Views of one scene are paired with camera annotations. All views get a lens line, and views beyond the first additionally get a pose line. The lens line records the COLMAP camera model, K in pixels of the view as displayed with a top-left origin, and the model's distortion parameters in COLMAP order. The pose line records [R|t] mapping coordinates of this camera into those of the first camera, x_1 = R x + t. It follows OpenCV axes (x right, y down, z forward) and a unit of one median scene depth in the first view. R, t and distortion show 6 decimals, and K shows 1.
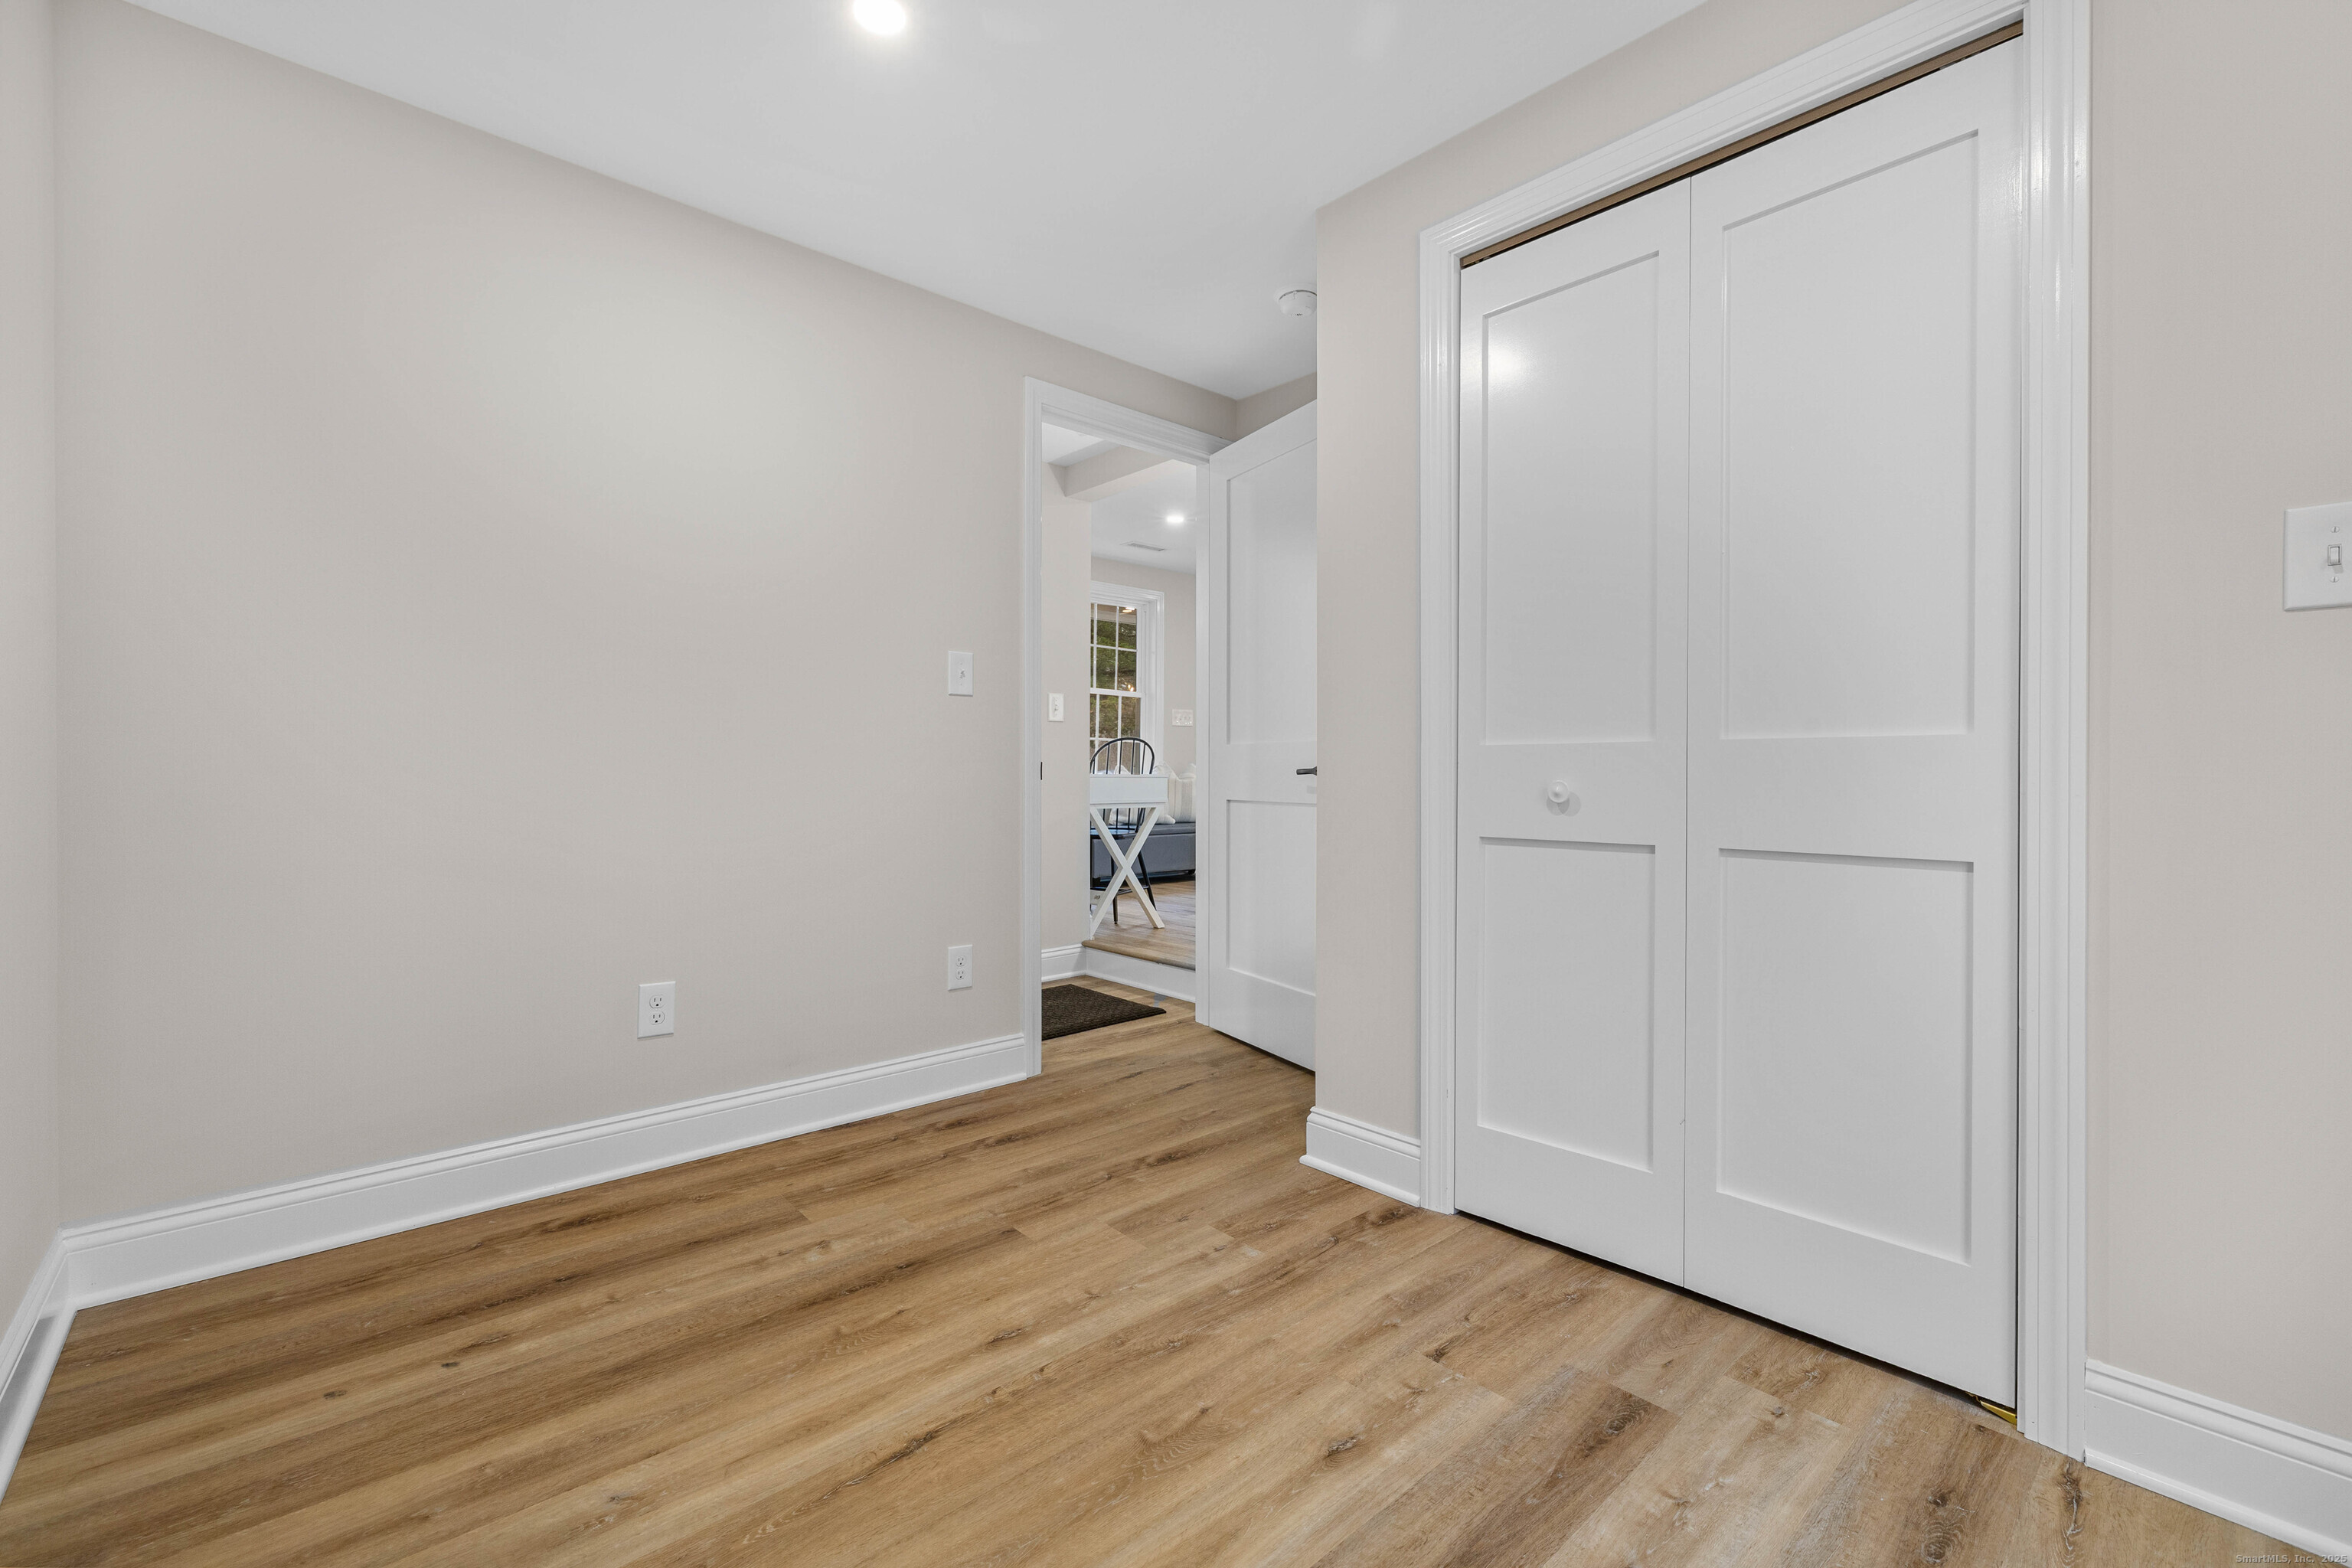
lens RADIAL K [[999.8, 0, 1175.7], [0, 999.8, 780.9], [0, 0, 1]] dist [-0.002991, -0.000311]
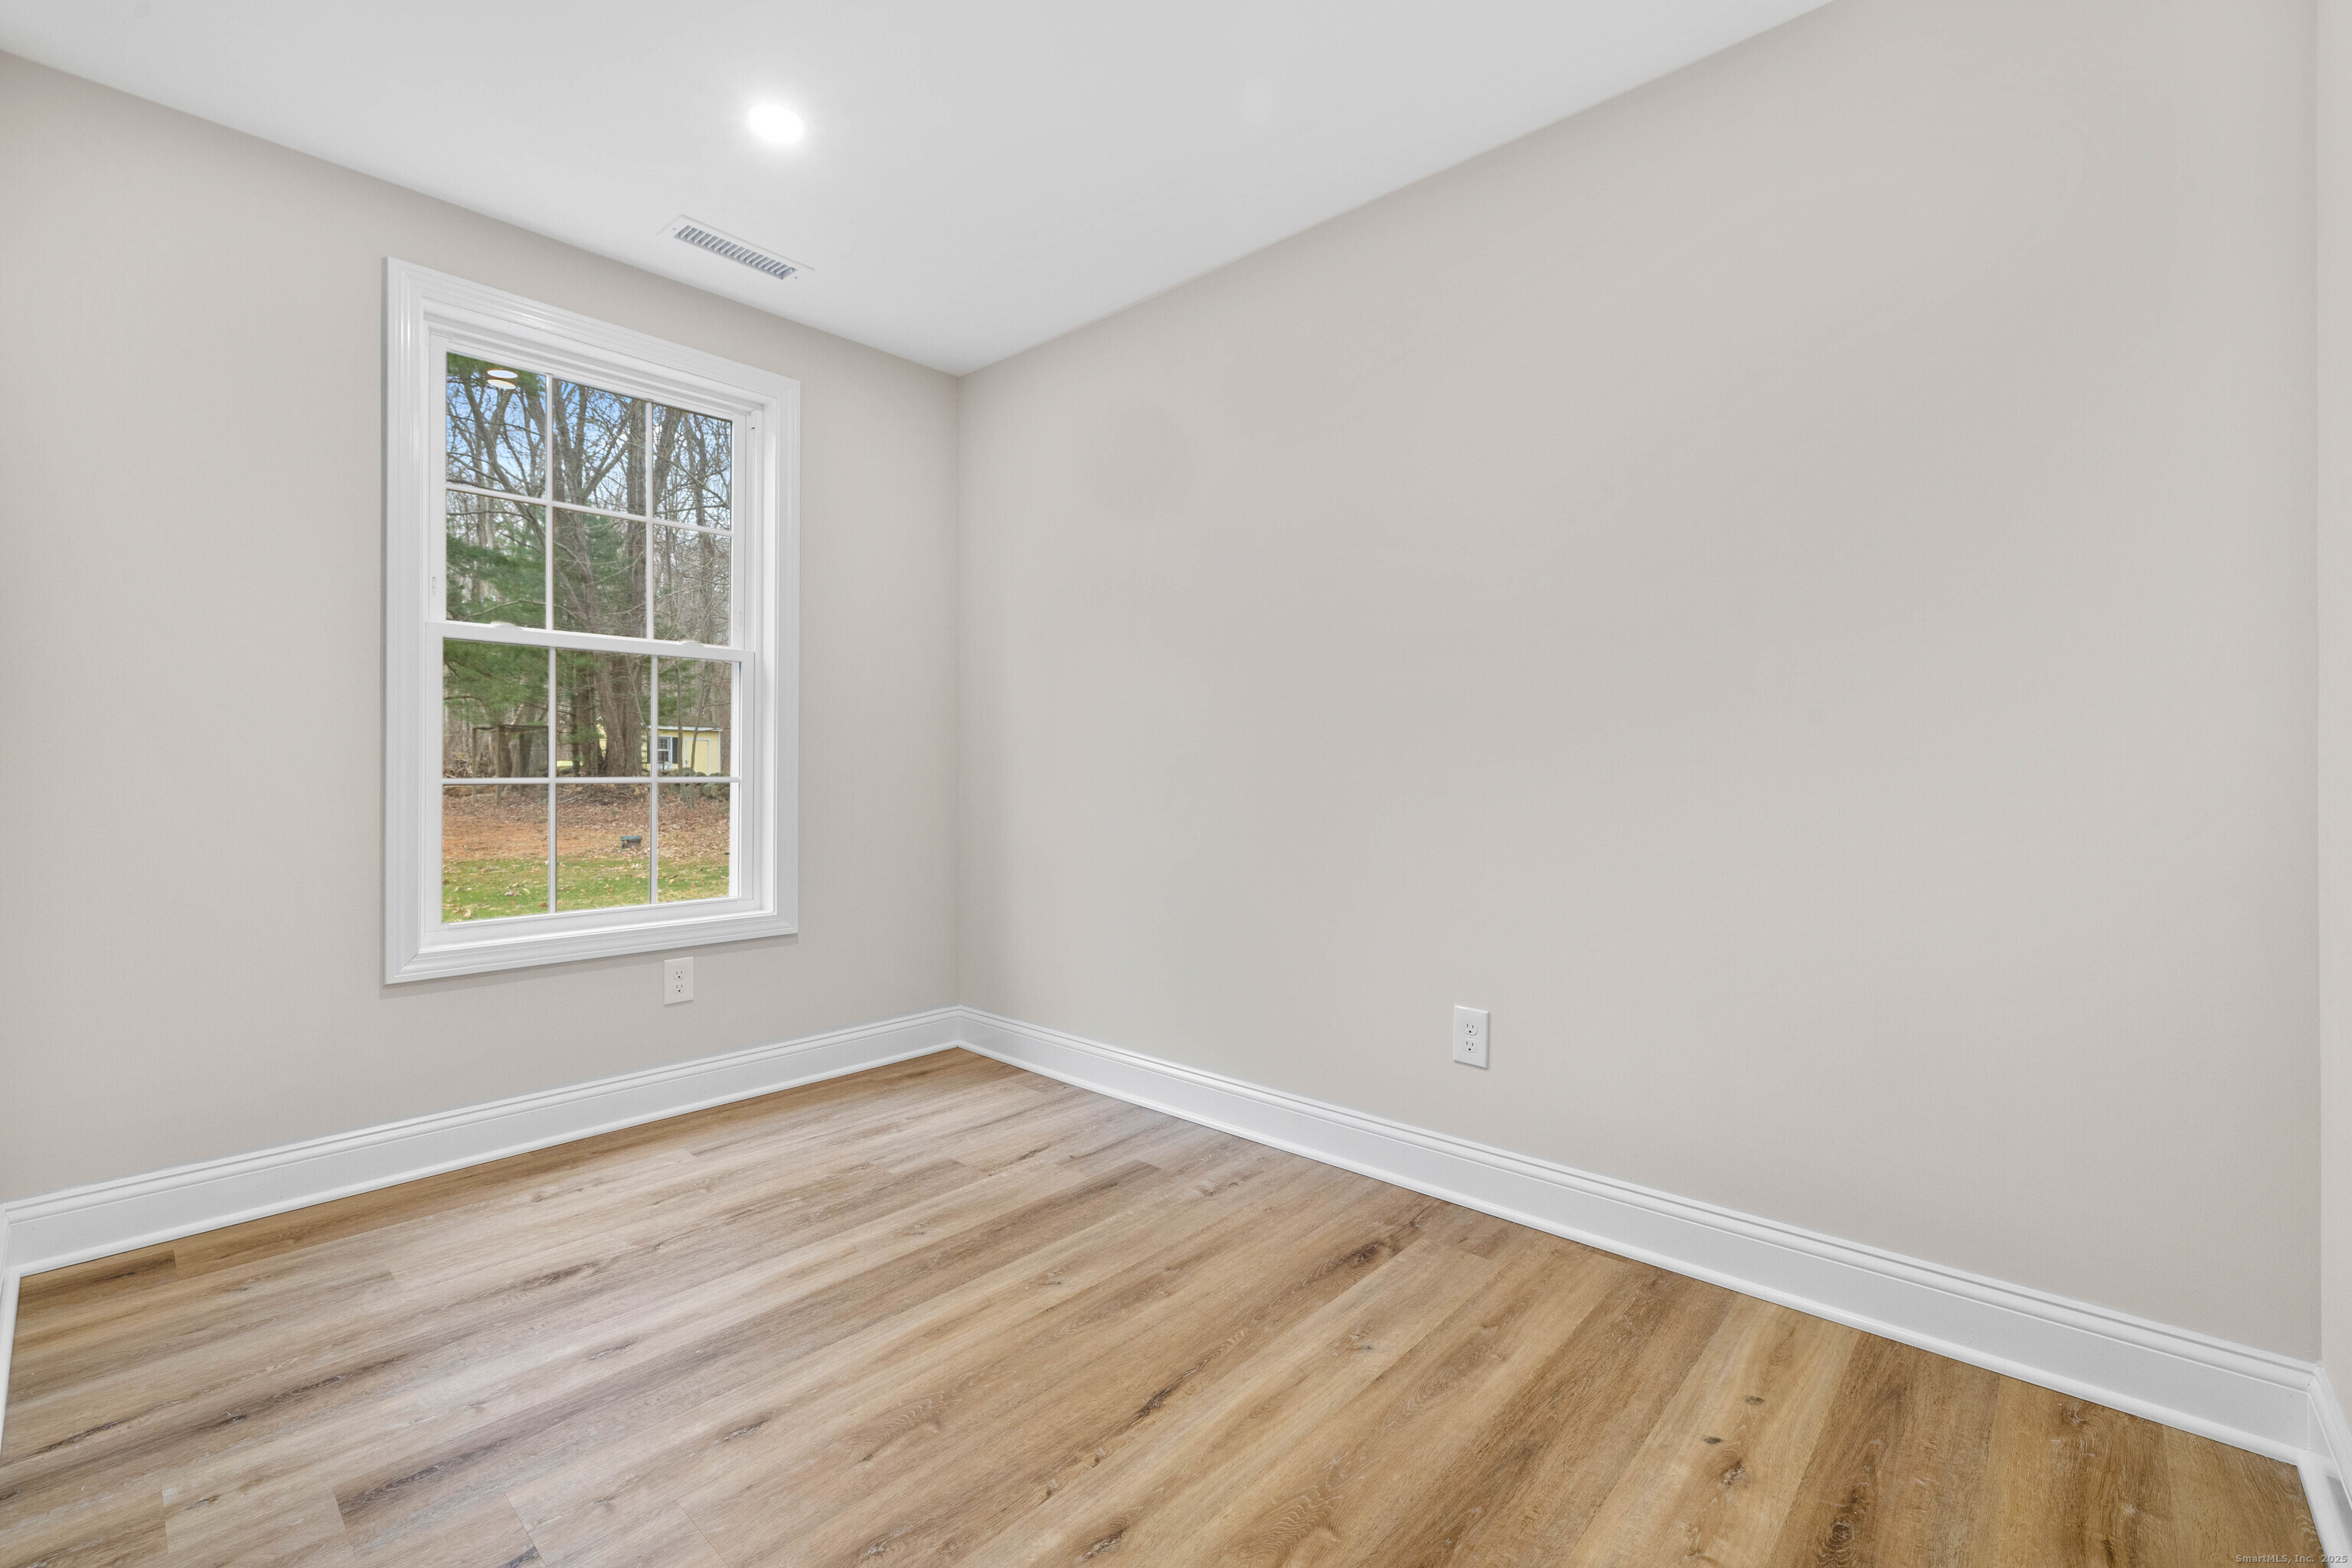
lens RADIAL K [[999.8, 0, 1176.9], [0, 999.8, 772.1], [0, 0, 1]] dist [-0.002991, -0.000311]
pose [[-0.994805, -0.001179, -0.101790, -0.164619], [-0.002576, 0.999904, 0.013591, -0.029468], [0.101764, 0.013783, -0.994713, 1.952671]]
